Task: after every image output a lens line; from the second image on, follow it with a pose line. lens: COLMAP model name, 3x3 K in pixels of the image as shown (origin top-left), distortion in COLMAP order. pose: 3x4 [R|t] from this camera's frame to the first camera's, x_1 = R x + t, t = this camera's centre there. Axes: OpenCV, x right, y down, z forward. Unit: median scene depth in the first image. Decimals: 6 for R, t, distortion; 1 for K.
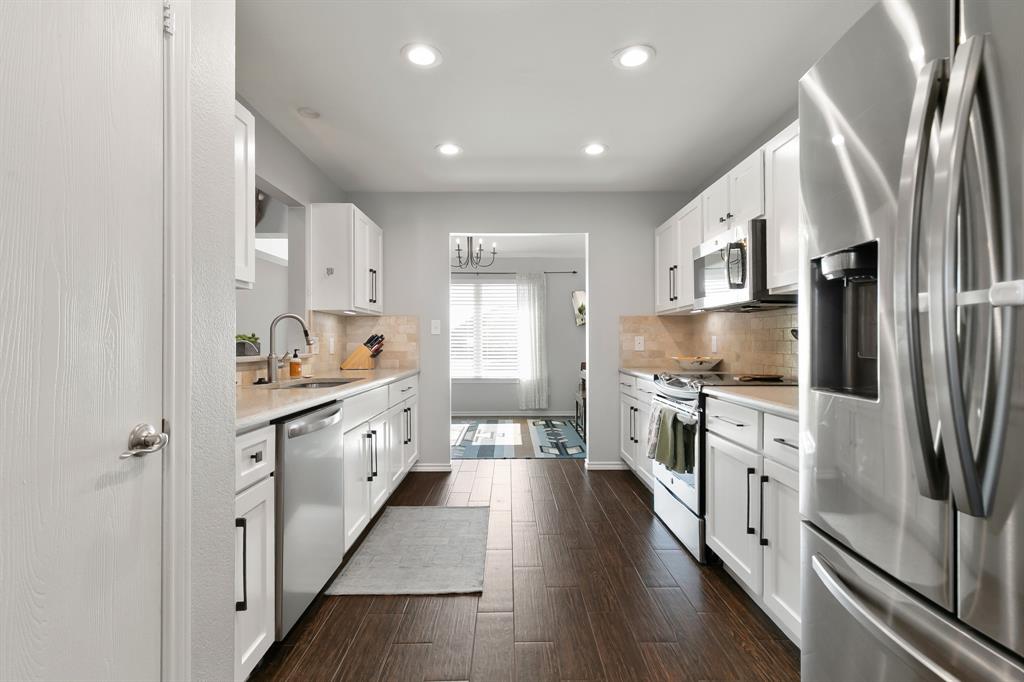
lens RADIAL K [[467.9, 0, 512.0], [0, 467.9, 342.6], [0, 0, 1]] dist [0.004533, 0.000186]
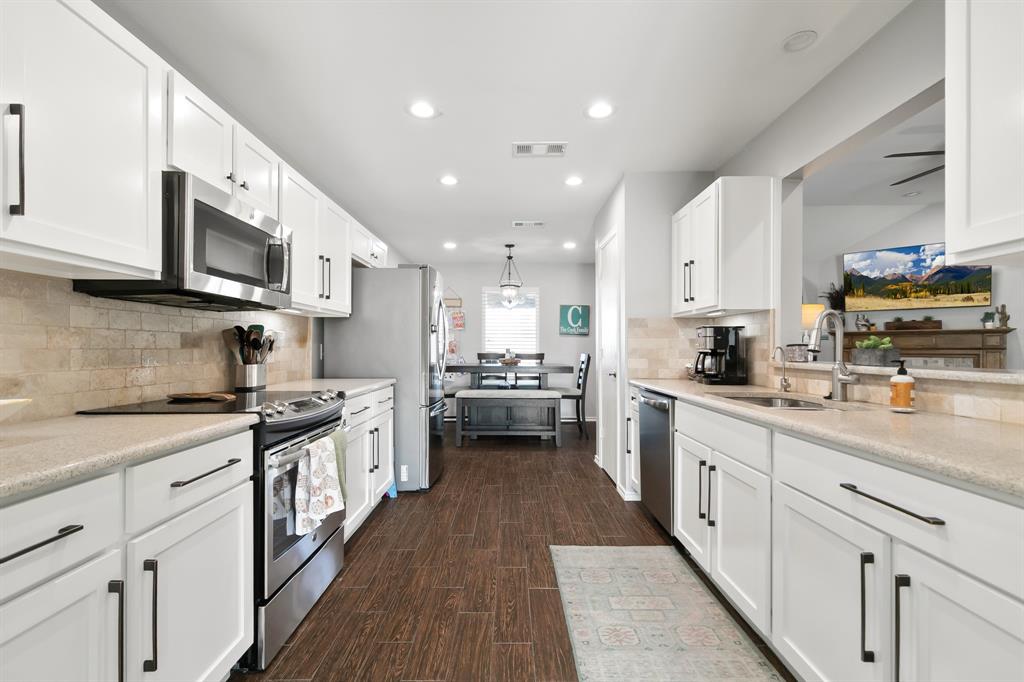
lens RADIAL K [[467.9, 0, 513.5], [0, 467.9, 345.2], [0, 0, 1]] dist [0.004533, 0.000186]
pose [[-0.999992, 0.003872, -0.001380, 0.030453], [0.003884, 0.999951, -0.009074, -0.000296], [0.001344, -0.009079, -0.999958, 2.036204]]
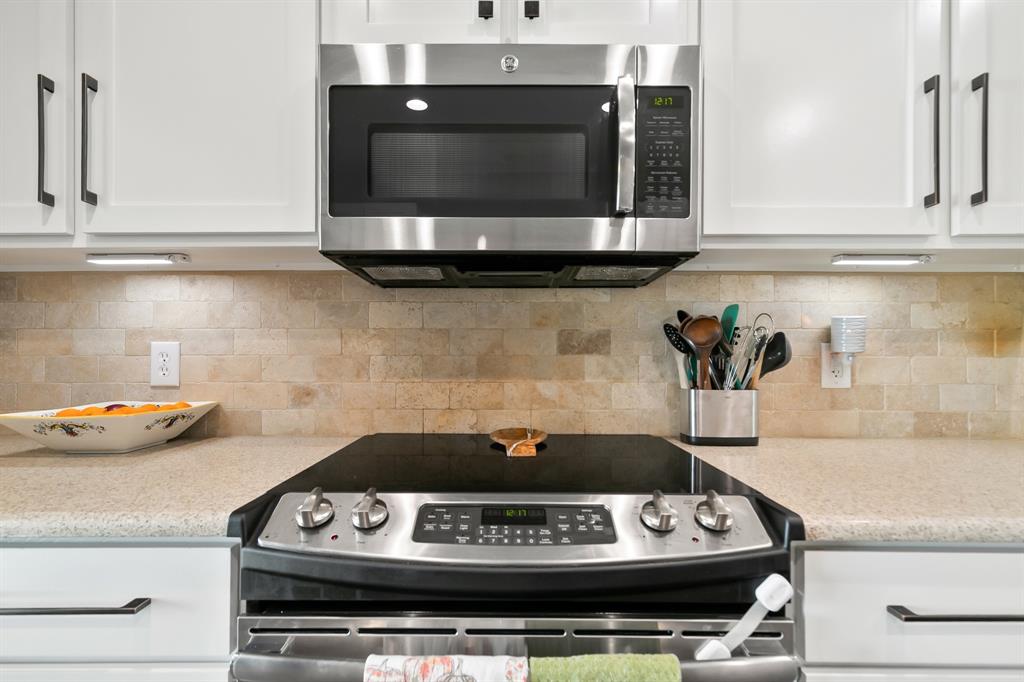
lens RADIAL K [[467.9, 0, 492.9], [0, 467.9, 355.4], [0, 0, 1]] dist [0.004533, 0.000186]
pose [[0.011483, 0.007452, 0.999906, 0.120368], [-0.003423, 0.999967, -0.007413, 0.000055], [-0.999928, -0.003338, 0.011508, 1.168005]]
